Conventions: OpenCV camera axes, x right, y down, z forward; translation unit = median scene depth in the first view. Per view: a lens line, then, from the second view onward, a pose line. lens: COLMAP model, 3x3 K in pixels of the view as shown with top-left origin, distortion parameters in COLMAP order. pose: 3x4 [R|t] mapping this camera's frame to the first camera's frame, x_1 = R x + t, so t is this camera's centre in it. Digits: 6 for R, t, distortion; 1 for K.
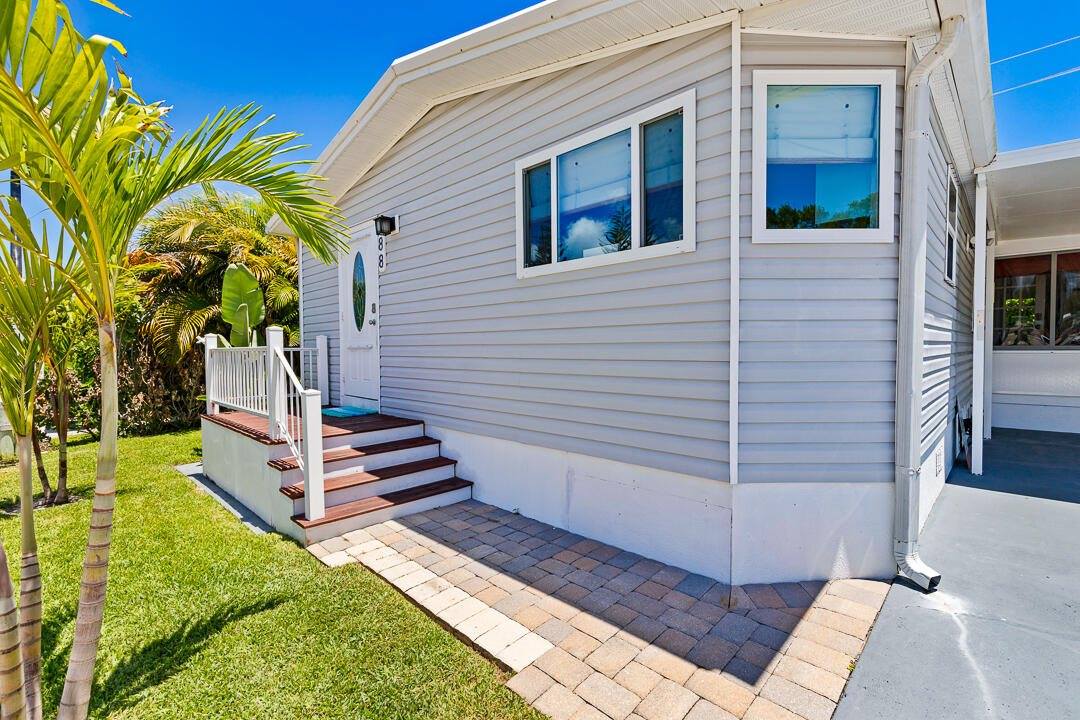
lens RADIAL K [[491.1, 0, 541.3], [0, 491.1, 349.3], [0, 0, 1]] dist [0.003193, 0.000210]
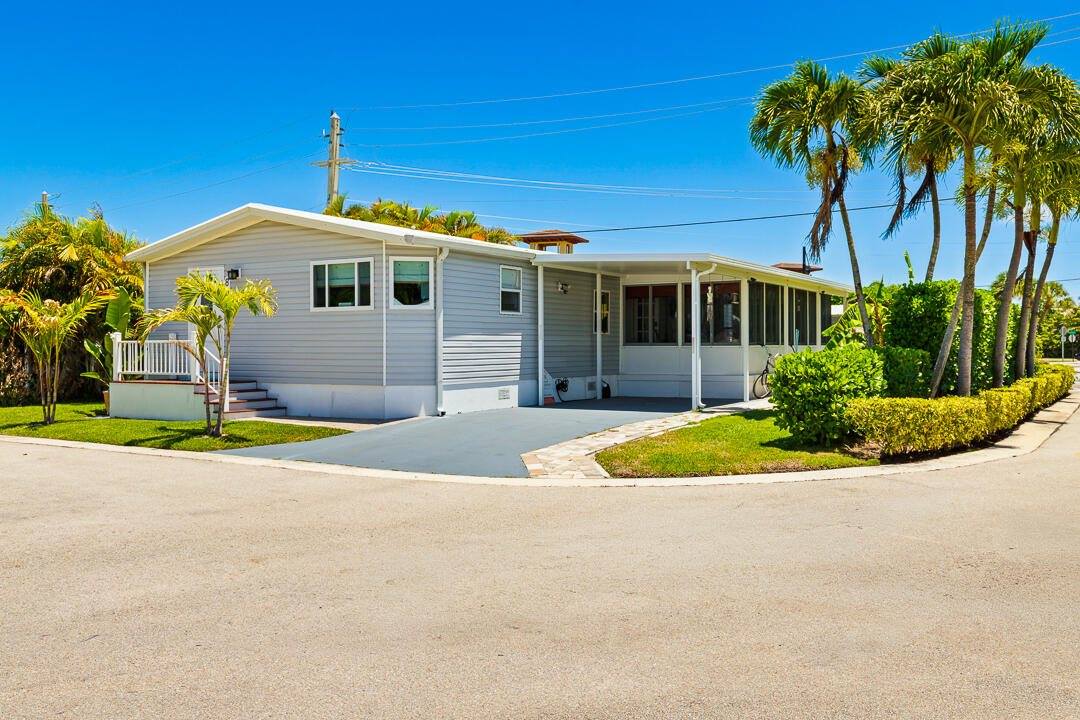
lens RADIAL K [[944.2, 0, 538.9], [0, 944.2, 337.4], [0, 0, 1]] dist [-0.007165, -0.001490]
pose [[0.973577, 0.007271, 0.228241, -0.019518], [-0.004463, 0.999908, -0.012817, 0.036257], [-0.228313, 0.011460, 0.973520, -4.514861]]
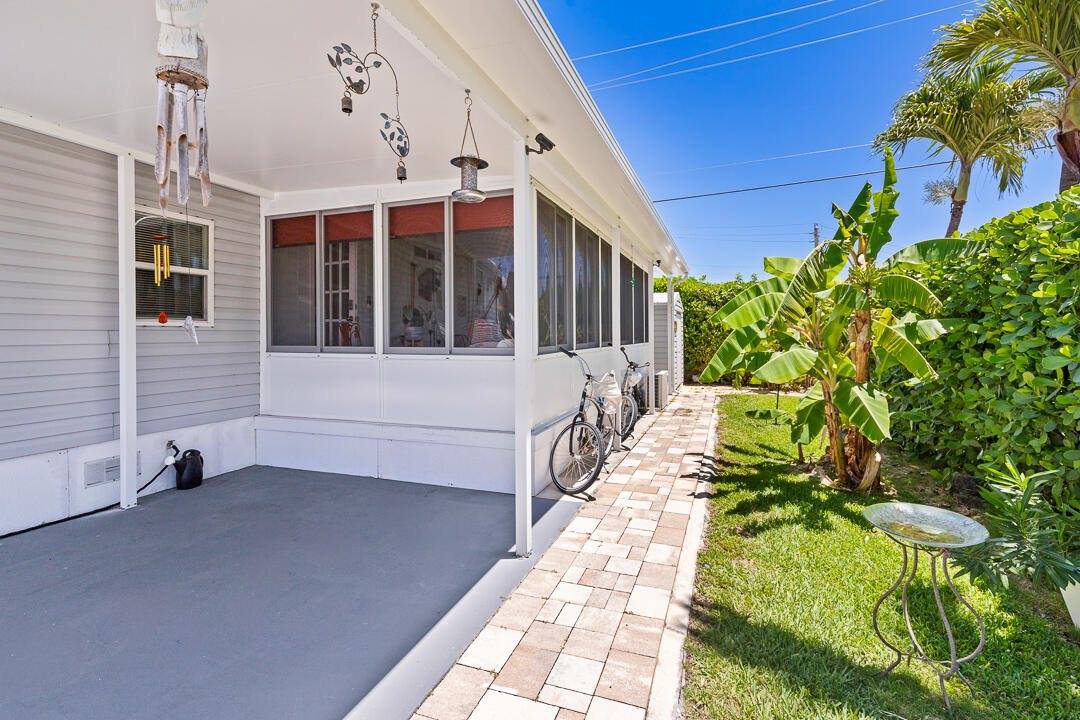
lens RADIAL K [[500.4, 0, 539.9], [0, 500.4, 337.6], [0, 0, 1]] dist [0.002522, 0.000503]
pose [[0.918434, 0.003710, 0.395557, 2.475502], [-0.002961, 0.999992, -0.002502, -0.043592], [-0.395563, 0.001127, 0.918438, 0.504848]]
